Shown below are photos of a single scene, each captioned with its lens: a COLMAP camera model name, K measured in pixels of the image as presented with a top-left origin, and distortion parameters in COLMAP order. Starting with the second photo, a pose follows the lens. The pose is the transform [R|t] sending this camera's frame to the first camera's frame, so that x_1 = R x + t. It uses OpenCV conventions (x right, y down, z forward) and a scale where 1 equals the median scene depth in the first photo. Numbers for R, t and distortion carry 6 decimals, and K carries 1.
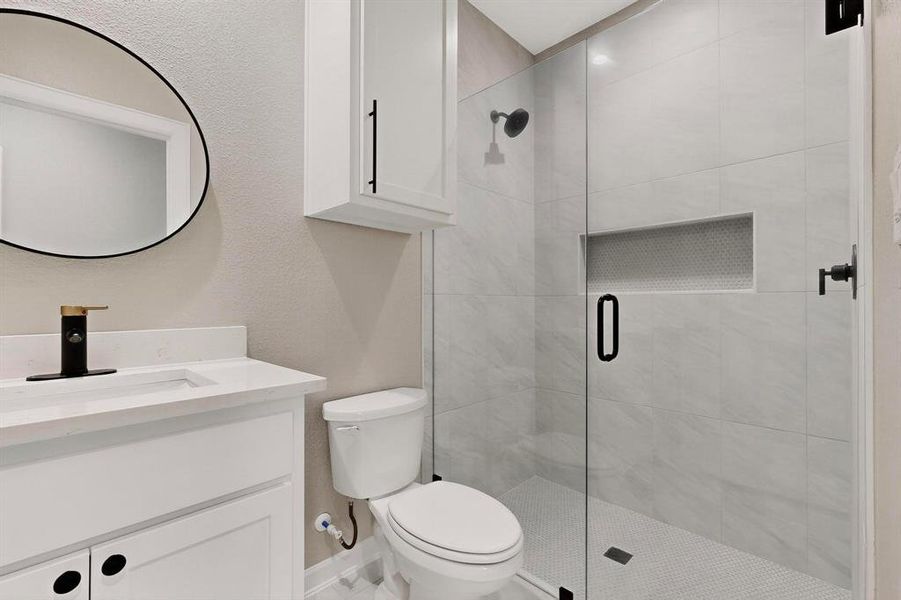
lens RADIAL K [[389.9, 0, 451.5], [0, 389.9, 302.1], [0, 0, 1]] dist [-0.001795, -0.000165]
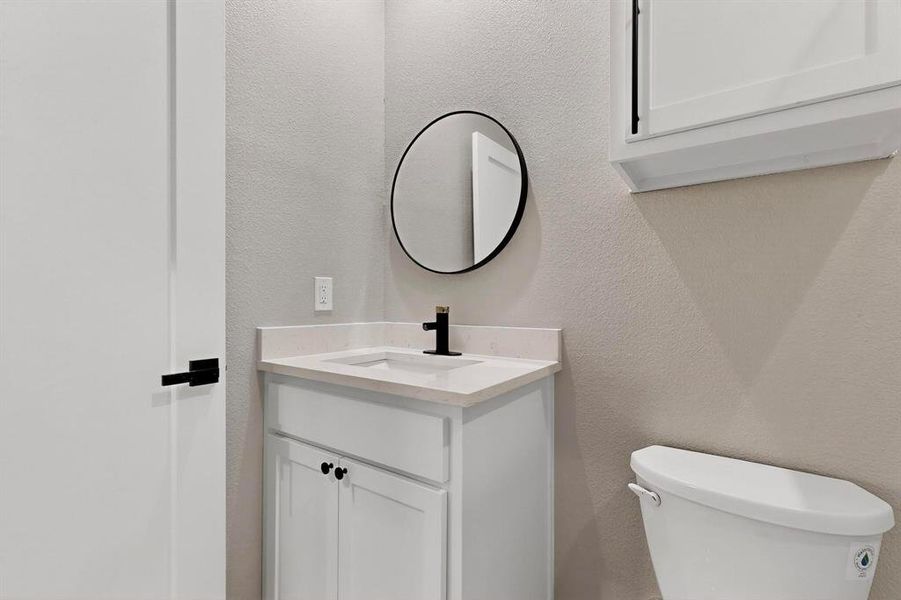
lens RADIAL K [[389.9, 0, 451.5], [0, 389.9, 302.1], [0, 0, 1]] dist [-0.001795, -0.000165]
pose [[0.167570, -0.001296, -0.985859, 0.496223], [0.001763, 0.999998, -0.001015, -0.005234], [0.985859, -0.001568, 0.167572, 0.785017]]
